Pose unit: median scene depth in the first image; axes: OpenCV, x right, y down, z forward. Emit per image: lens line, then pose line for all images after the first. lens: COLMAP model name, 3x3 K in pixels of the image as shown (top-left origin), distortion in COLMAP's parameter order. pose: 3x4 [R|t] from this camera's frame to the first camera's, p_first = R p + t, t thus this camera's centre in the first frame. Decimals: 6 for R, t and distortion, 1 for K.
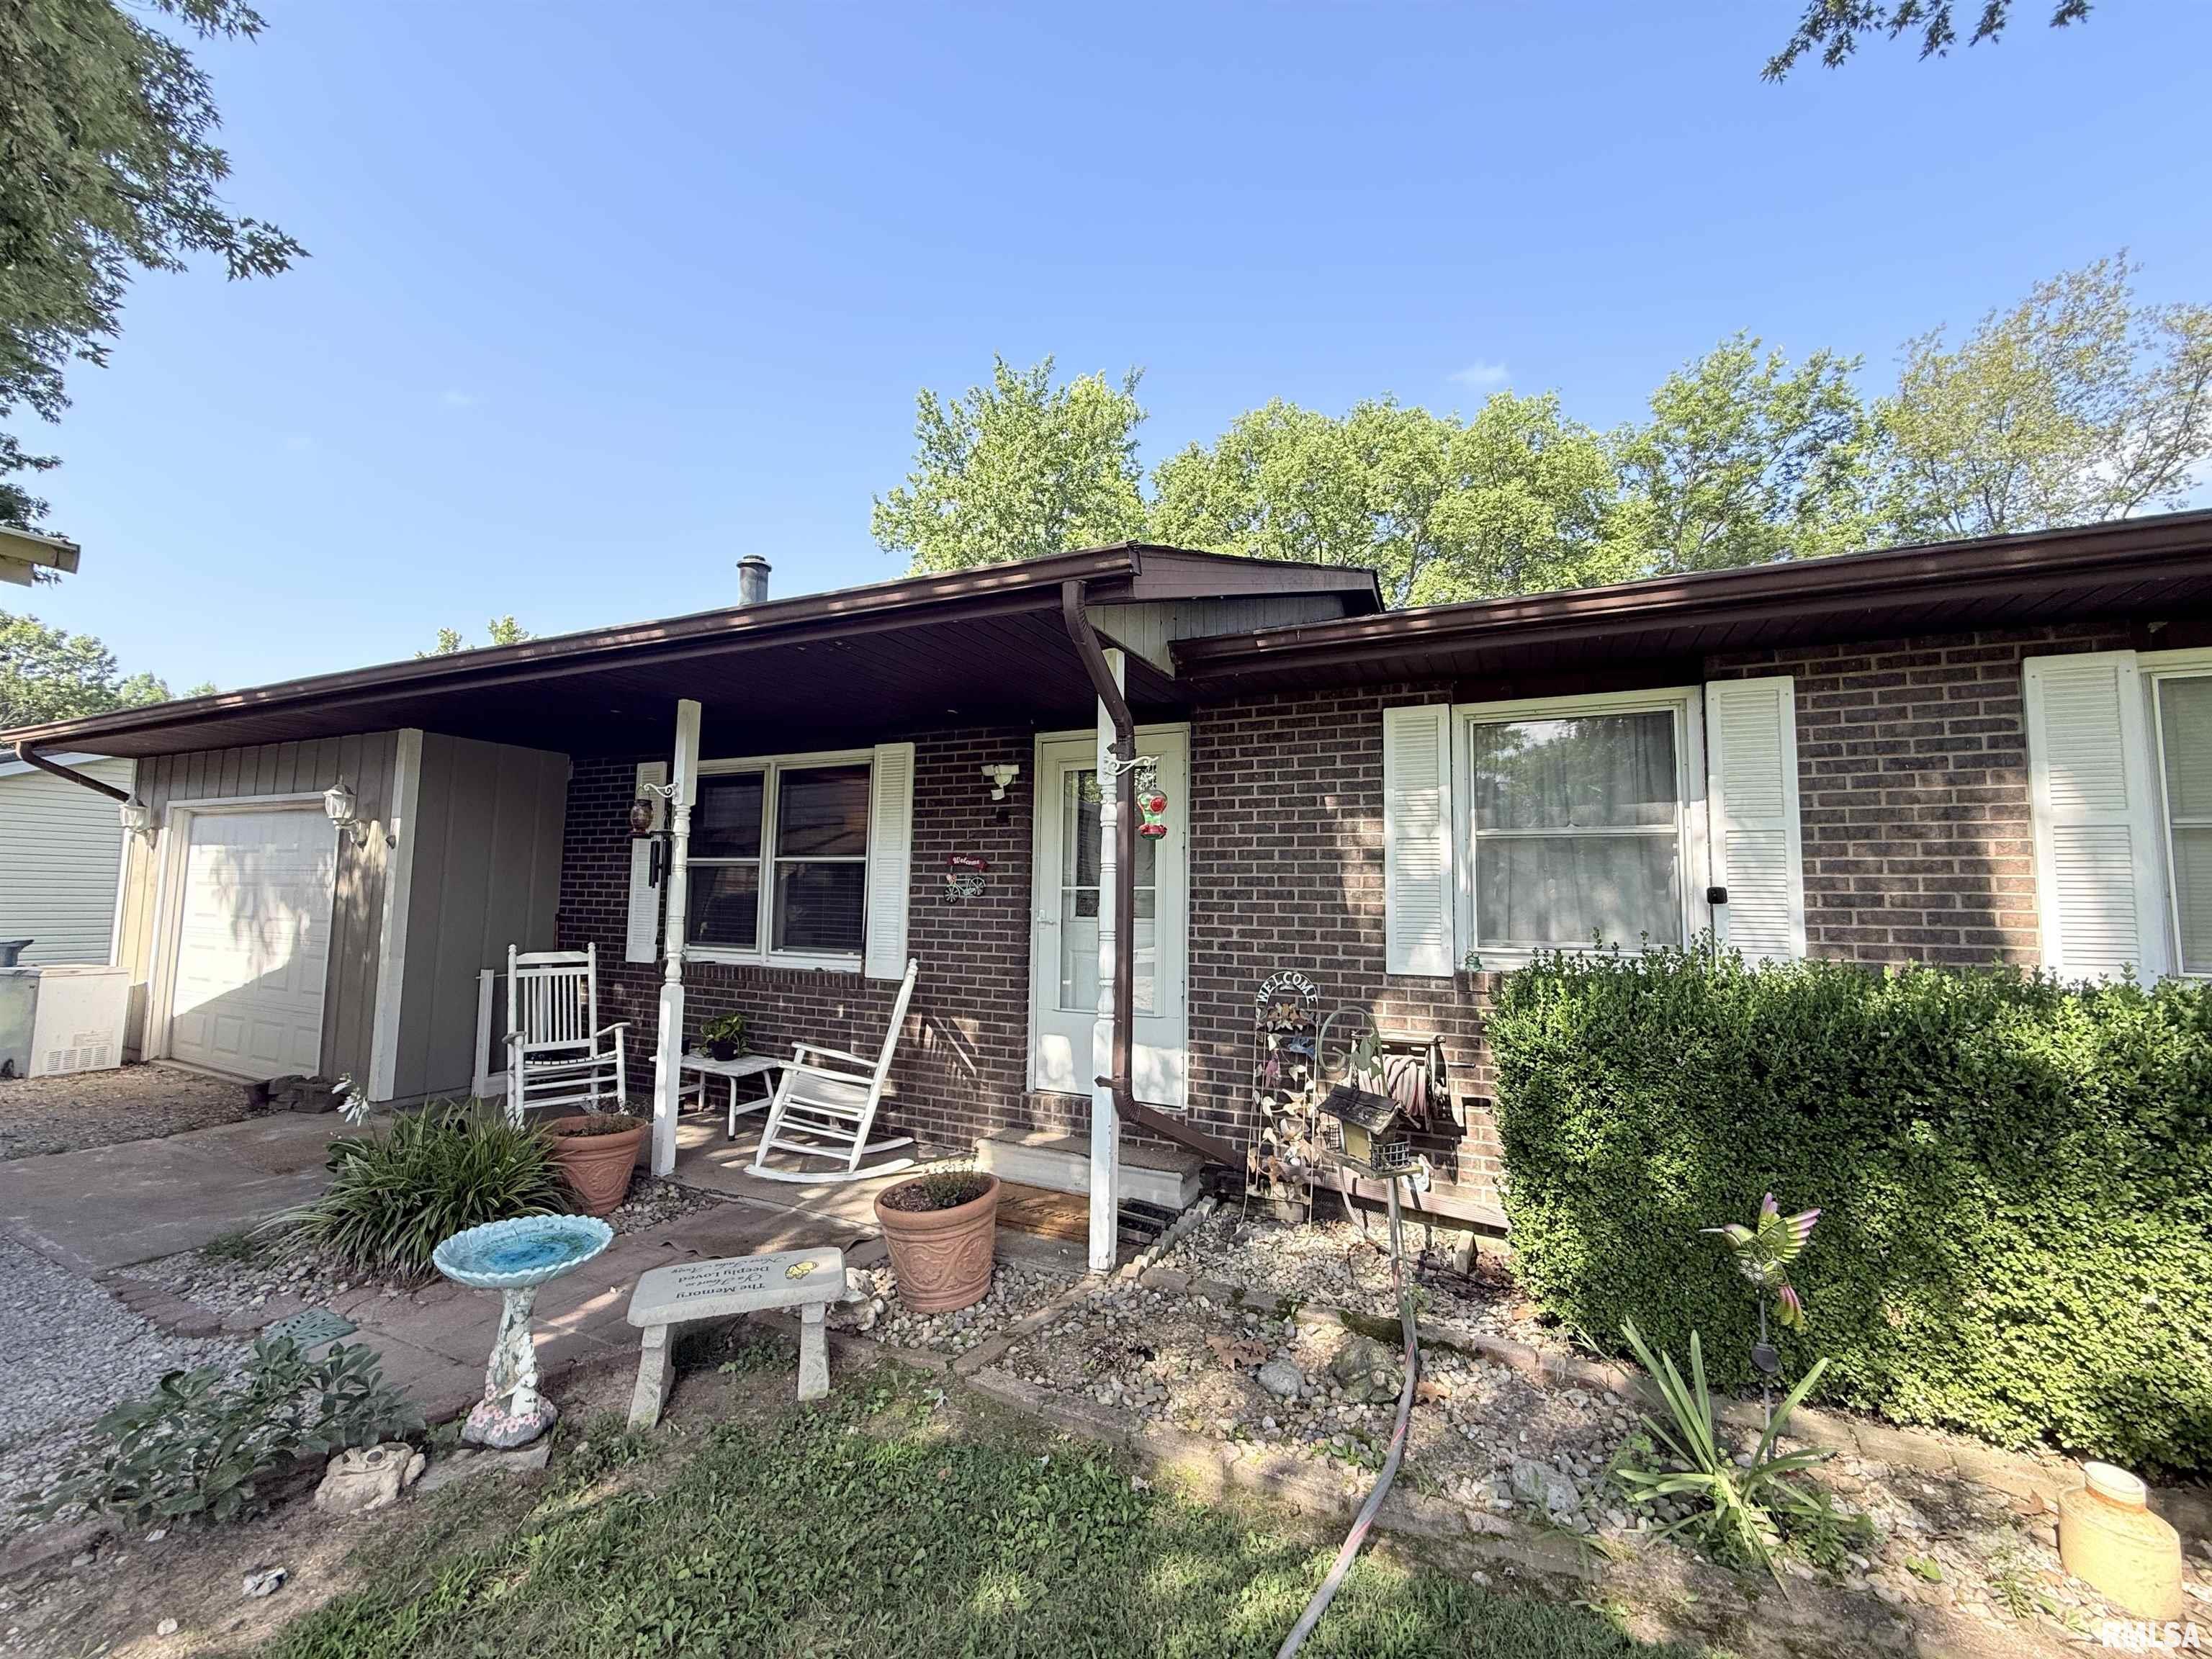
lens RADIAL K [[883.8, 0, 1100.6], [0, 883.8, 828.6], [0, 0, 1]] dist [-0.000414, 0.000094]
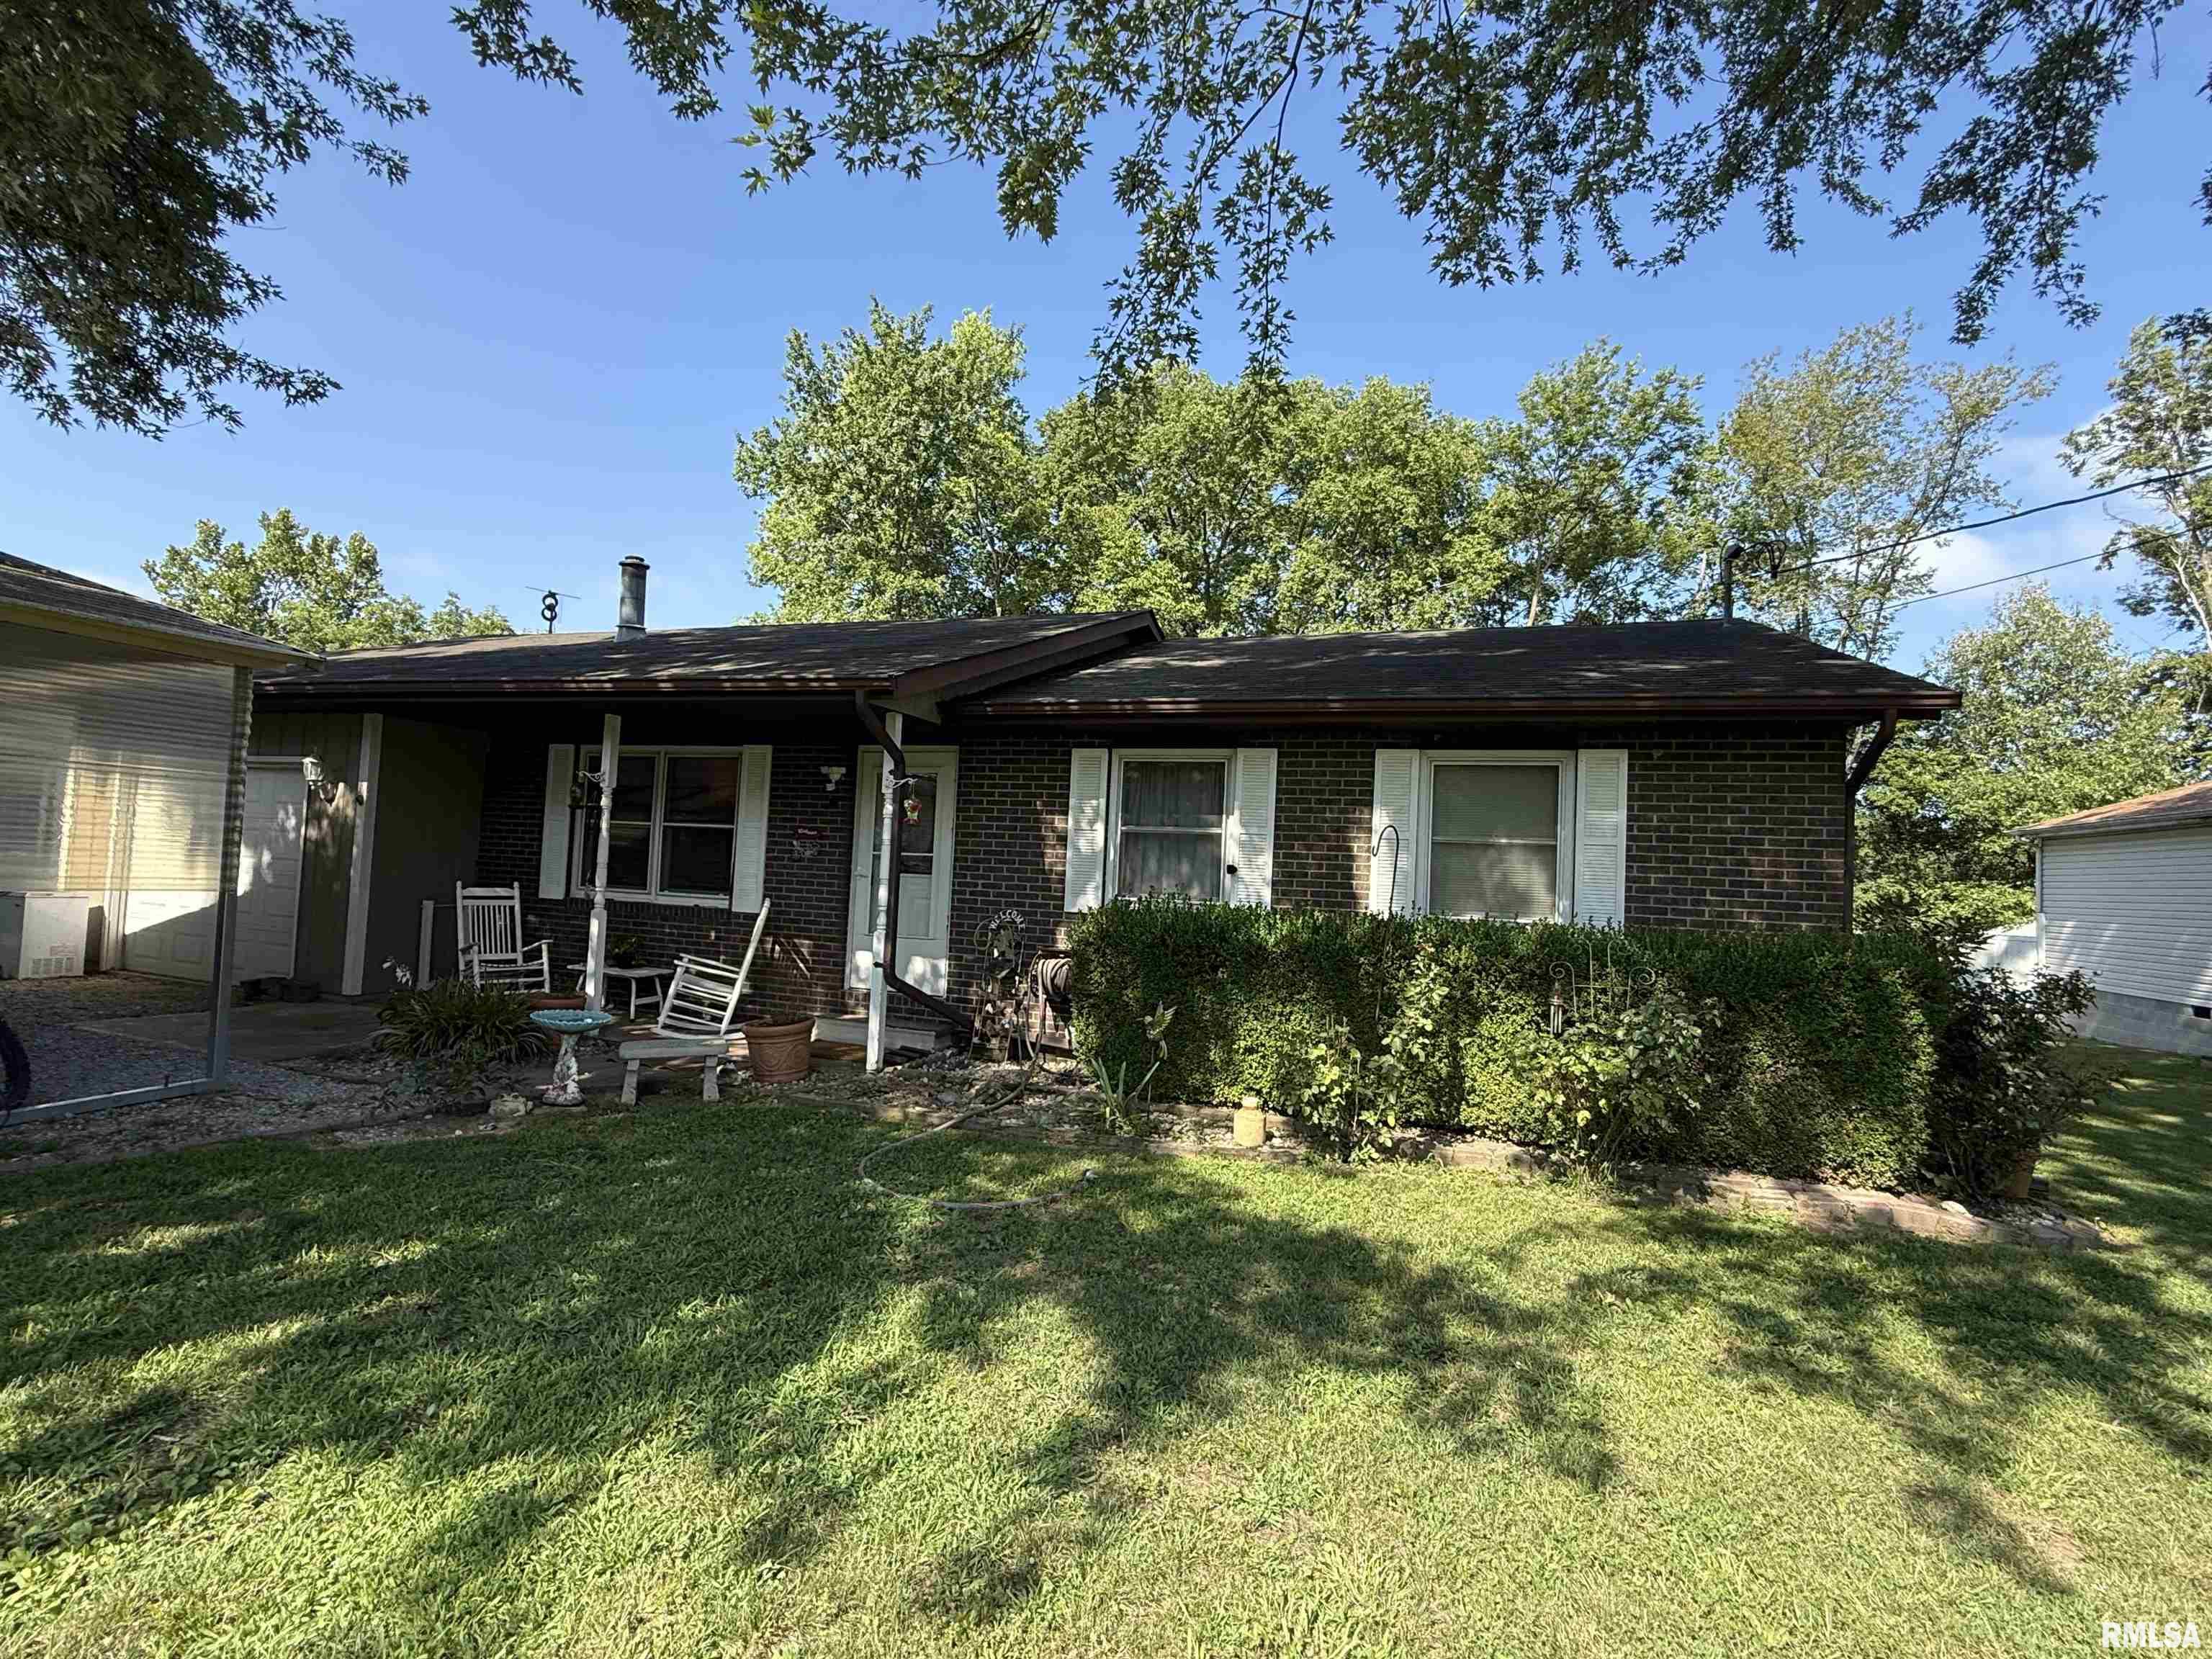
lens RADIAL K [[1027.1, 0, 1104.9], [0, 1027.1, 823.1], [0, 0, 1]] dist [0.001598, 0.000007]
pose [[0.993480, 0.036486, 0.108009, 0.142104], [-0.040485, 0.998564, 0.035073, -0.053091], [-0.106574, -0.039217, 0.993531, -0.682580]]
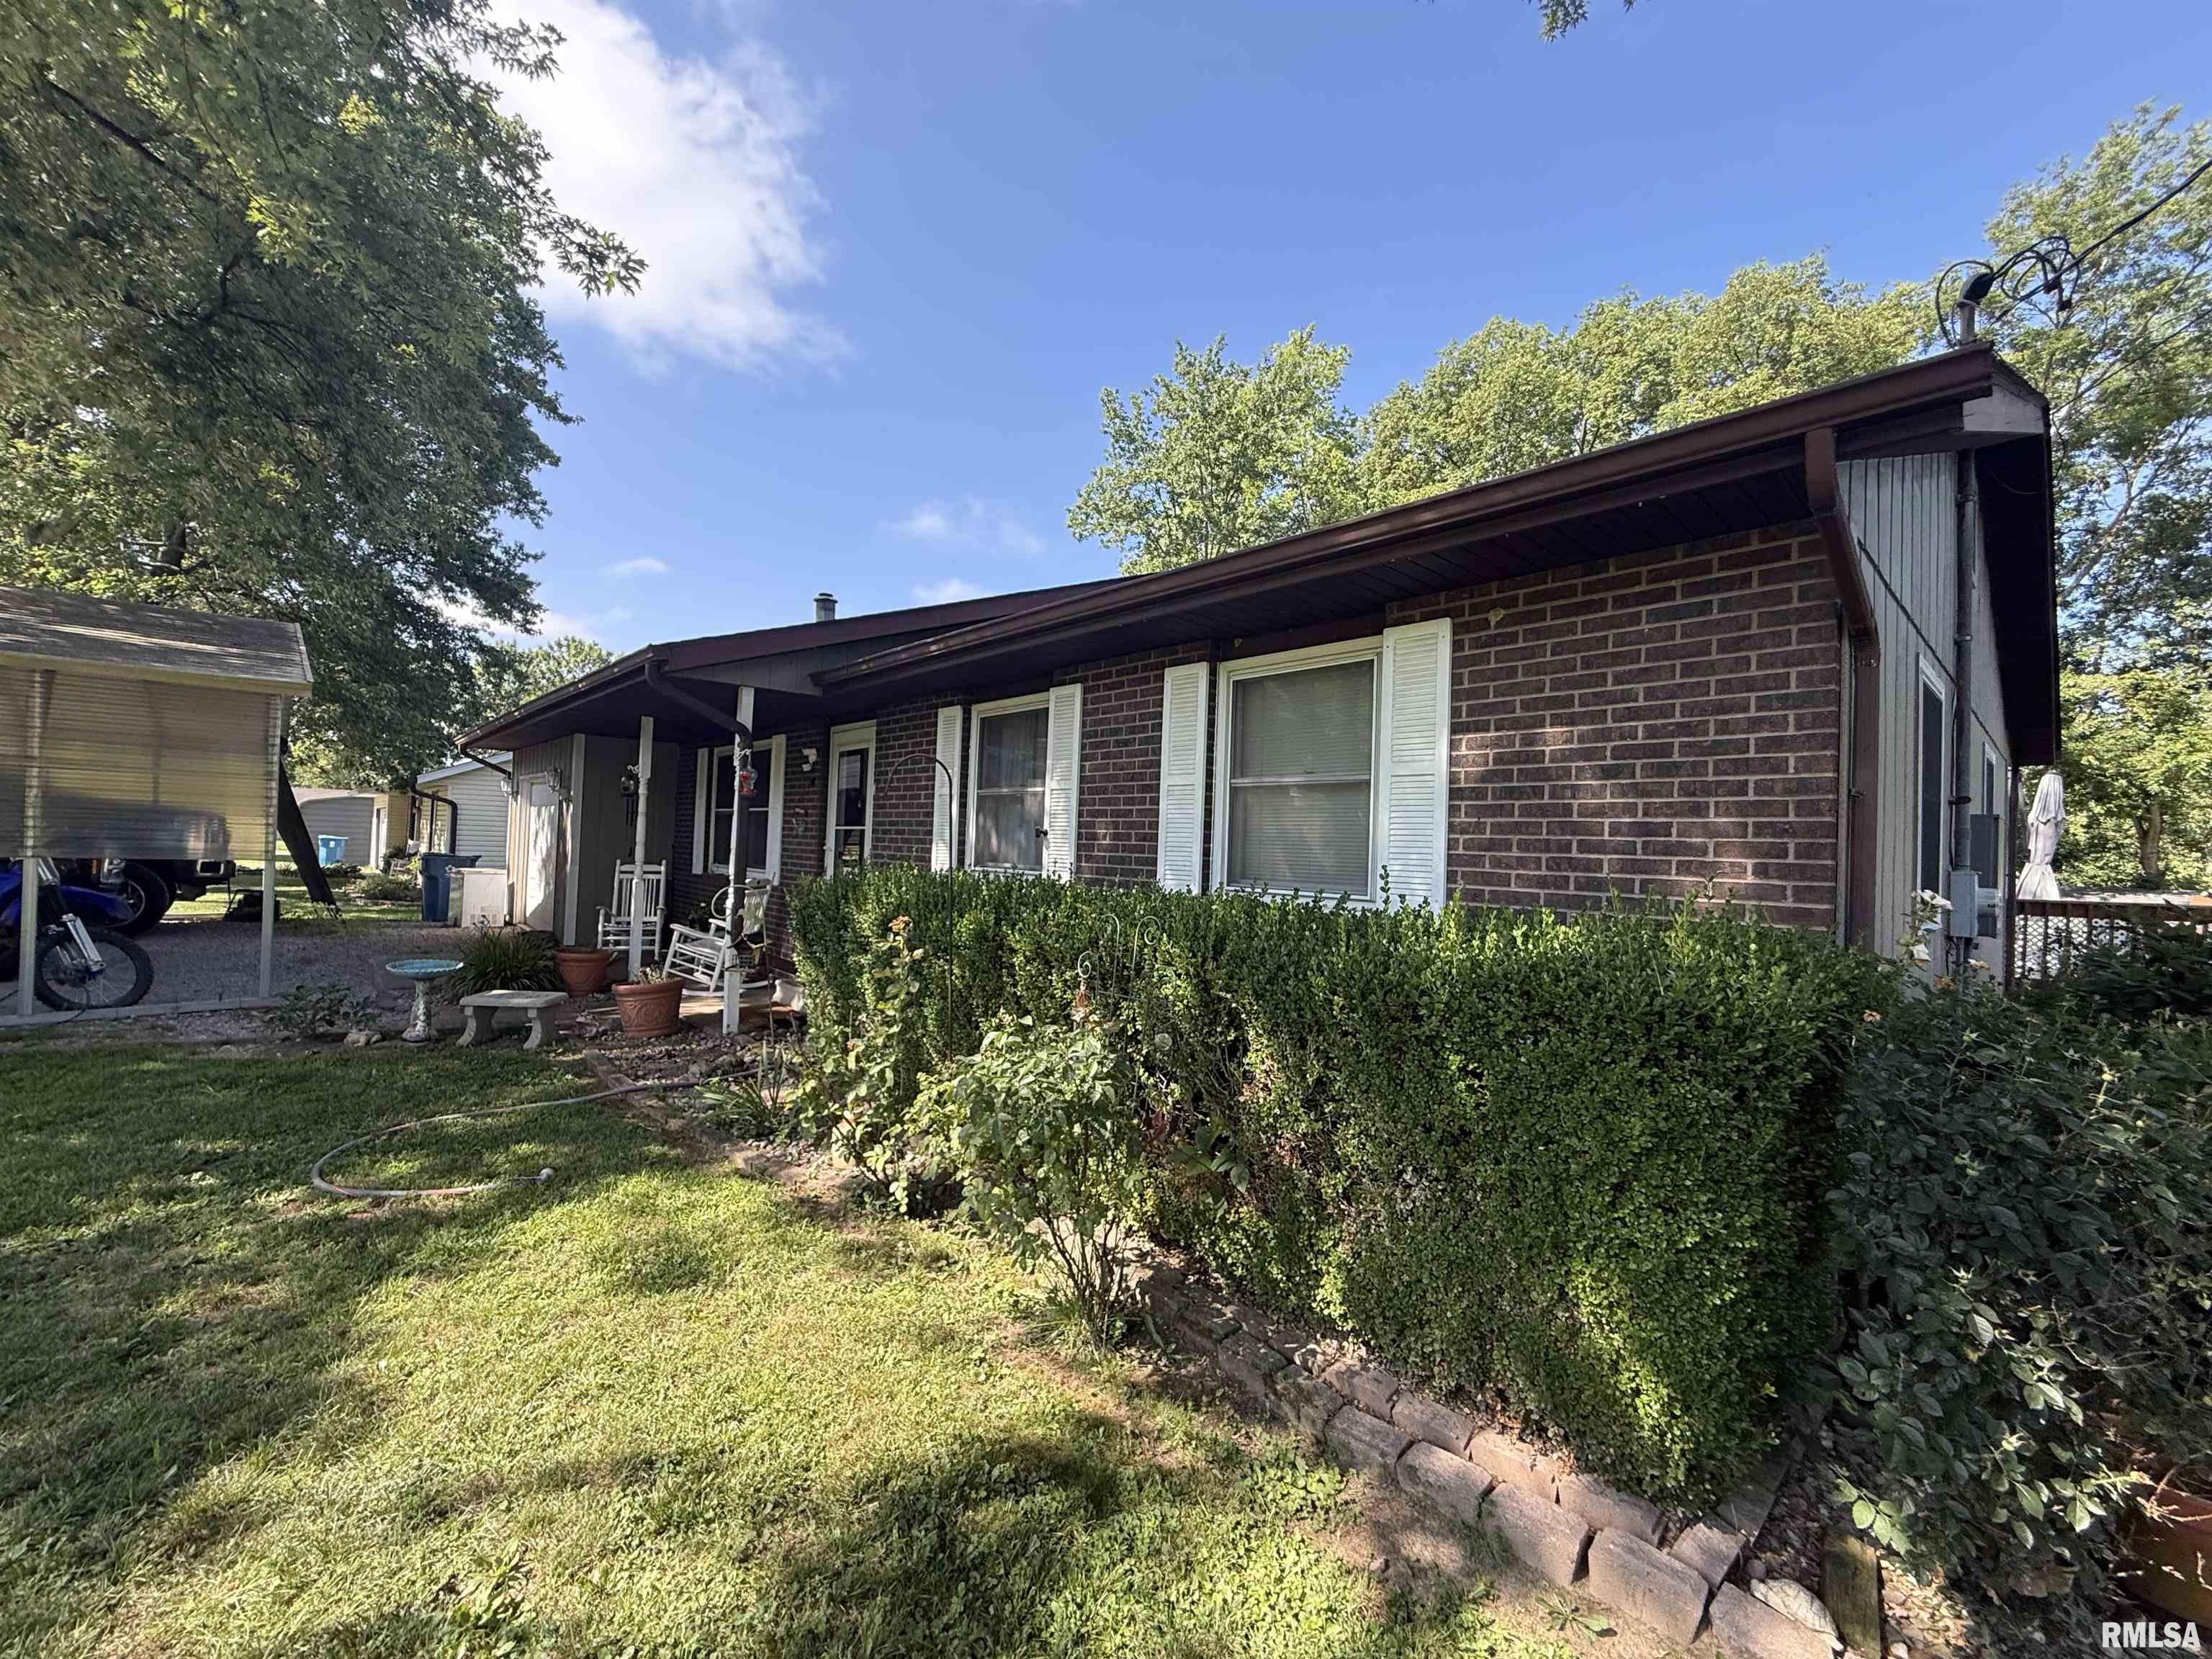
lens RADIAL K [[883.8, 0, 1100.6], [0, 883.8, 828.6], [0, 0, 1]] dist [-0.000414, 0.000094]
pose [[0.923595, 0.009148, -0.383260, 0.905668], [0.011032, 0.998667, 0.050423, -0.003569], [0.383210, -0.050798, 0.922263, -0.232451]]
